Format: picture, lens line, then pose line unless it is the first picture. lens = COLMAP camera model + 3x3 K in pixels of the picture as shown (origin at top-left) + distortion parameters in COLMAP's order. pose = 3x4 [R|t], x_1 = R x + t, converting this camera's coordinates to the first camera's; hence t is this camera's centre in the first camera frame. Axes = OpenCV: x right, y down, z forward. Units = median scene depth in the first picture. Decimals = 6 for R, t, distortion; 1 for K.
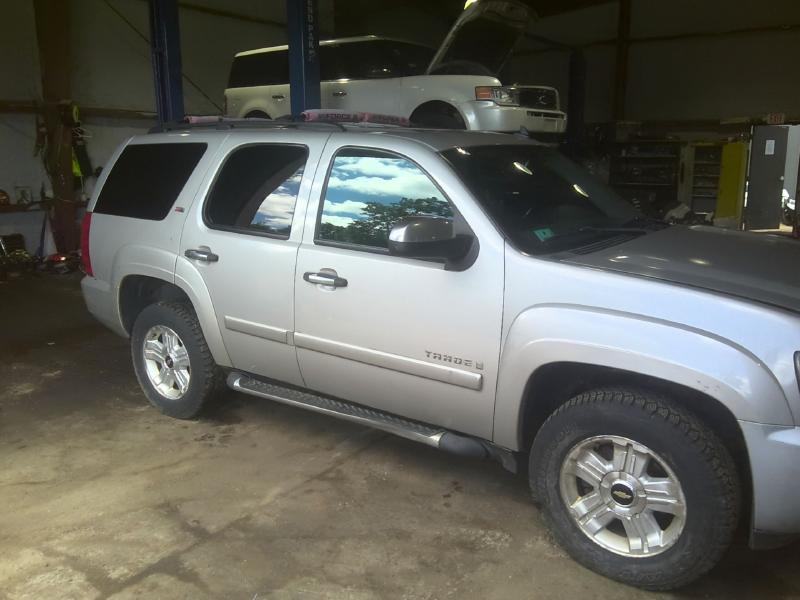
lens RADIAL K [[672.0, 0, 391.3], [0, 672.0, 305.9], [0, 0, 1]] dist [0.098365, -0.159164]
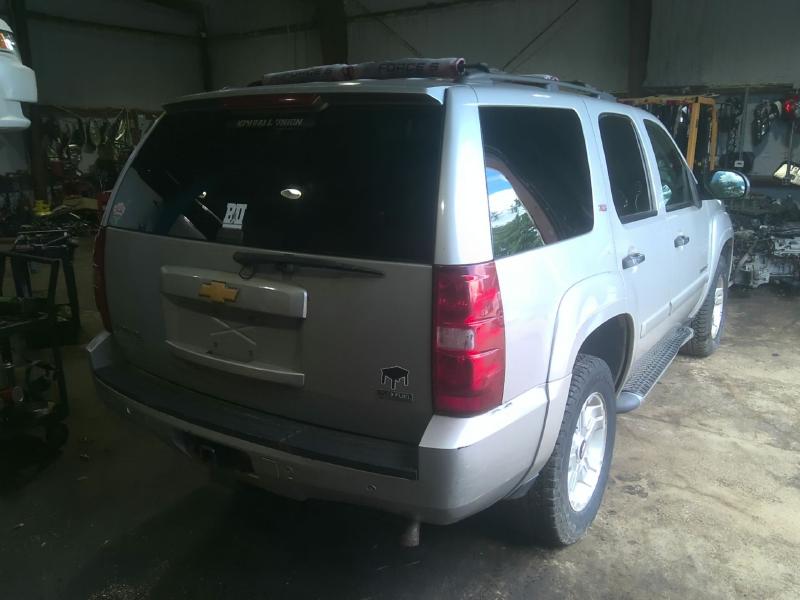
lens RADIAL K [[699.1, 0, 397.1], [0, 699.1, 301.9], [0, 0, 1]] dist [0.071299, -0.076329]
pose [[-0.065784, -0.223387, 0.972507, -1.178210], [0.232799, 0.944287, 0.232652, -0.310477], [-0.970297, 0.241703, -0.010115, 1.443247]]
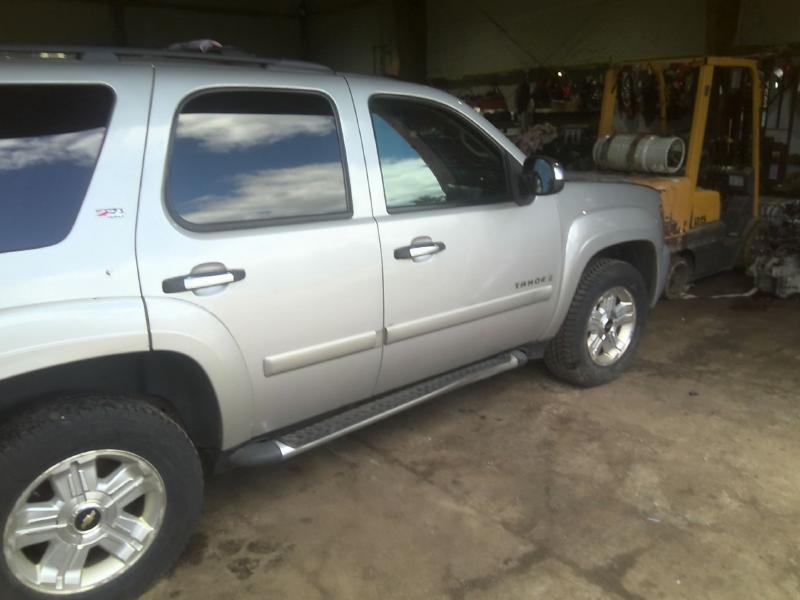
lens RADIAL K [[672.0, 0, 392.3], [0, 672.0, 298.6], [0, 0, 1]] dist [0.098365, -0.159164]
pose [[0.223878, -0.259364, 0.939473, -0.906949], [0.242593, 0.948431, 0.204027, -0.158421], [-0.943942, 0.182232, 0.275253, 0.781541]]
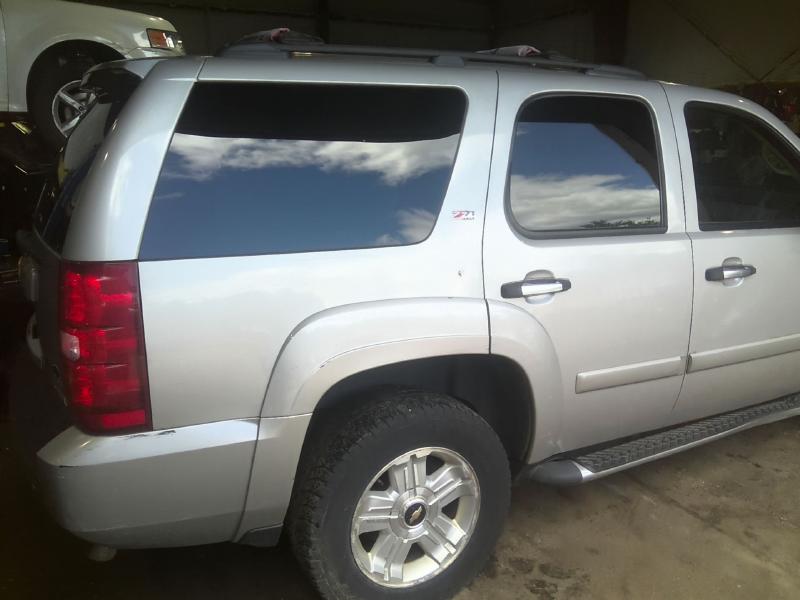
lens RADIAL K [[699.1, 0, 379.7], [0, 699.1, 304.7], [0, 0, 1]] dist [0.071299, -0.076329]
pose [[0.428680, -0.211510, 0.878349, -0.977806], [0.198202, 0.970543, 0.136977, -0.190161], [-0.881448, 0.115371, 0.457973, 0.960696]]
